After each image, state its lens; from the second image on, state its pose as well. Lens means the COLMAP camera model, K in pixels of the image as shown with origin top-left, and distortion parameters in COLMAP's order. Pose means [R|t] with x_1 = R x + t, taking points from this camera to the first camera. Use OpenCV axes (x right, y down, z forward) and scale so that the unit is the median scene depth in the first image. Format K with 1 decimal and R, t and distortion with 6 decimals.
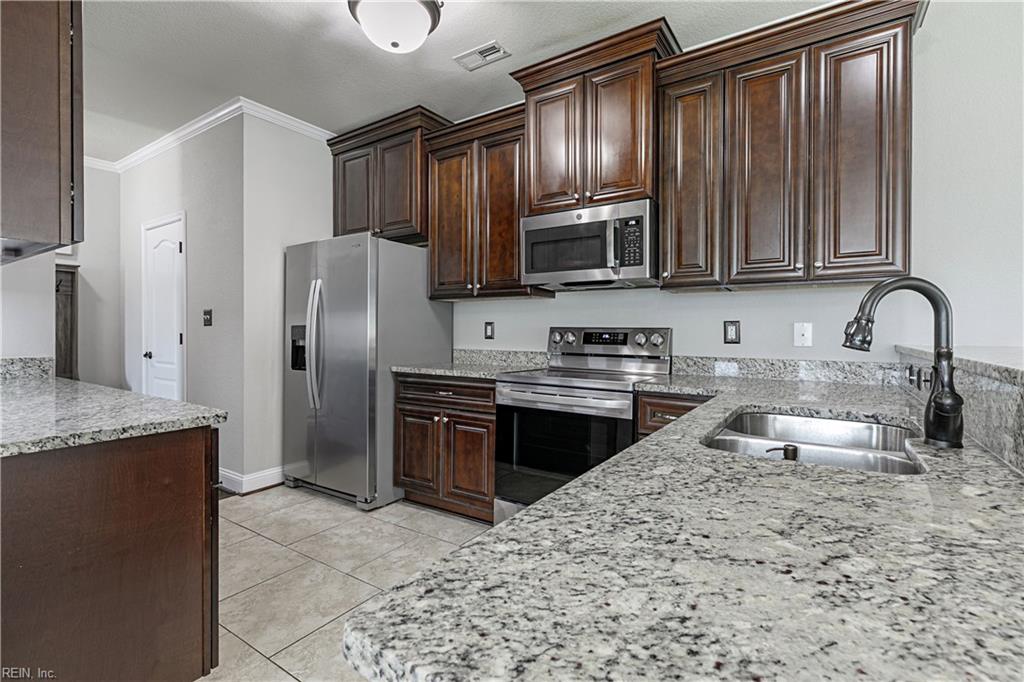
lens RADIAL K [[440.1, 0, 513.5], [0, 440.1, 330.1], [0, 0, 1]] dist [0.003010, 0.000295]
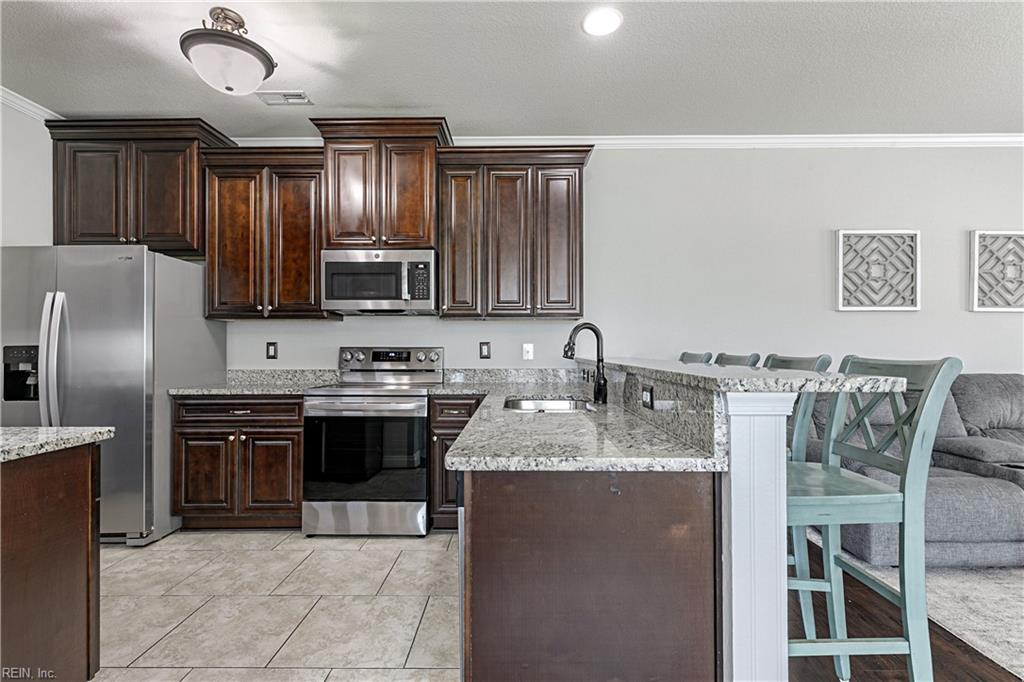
lens RADIAL K [[484.6, 0, 481.0], [0, 484.6, 345.3], [0, 0, 1]] dist [0.002479, 0.000114]
pose [[0.854040, -0.001014, 0.520206, -0.261510], [0.005080, 0.999967, -0.006391, -0.001543], [-0.520182, 0.008101, 0.854017, -0.248882]]
